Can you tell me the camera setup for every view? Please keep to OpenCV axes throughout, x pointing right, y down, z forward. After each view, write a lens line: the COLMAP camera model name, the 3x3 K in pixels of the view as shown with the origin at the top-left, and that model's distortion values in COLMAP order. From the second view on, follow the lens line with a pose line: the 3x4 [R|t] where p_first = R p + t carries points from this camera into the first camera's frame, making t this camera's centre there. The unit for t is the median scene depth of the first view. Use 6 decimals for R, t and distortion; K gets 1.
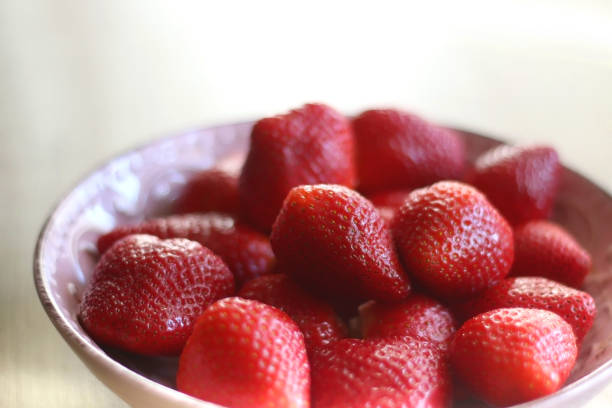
lens RADIAL K [[1570.4, 0, 306.0], [0, 1570.4, 204.0], [0, 0, 1]] dist [-0.190184, 0.456225]
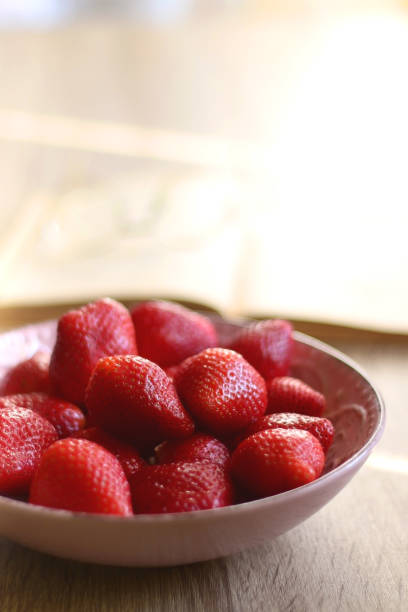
lens RADIAL K [[1532.4, 0, 204.0], [0, 1532.4, 306.0], [0, 0, 1]] dist [-0.182130, -0.008954]
pose [[0.987898, -0.079086, 0.133426, -0.090716], [0.094408, 0.989132, -0.112717, 0.100486], [-0.123061, 0.123950, 0.984628, -0.288458]]
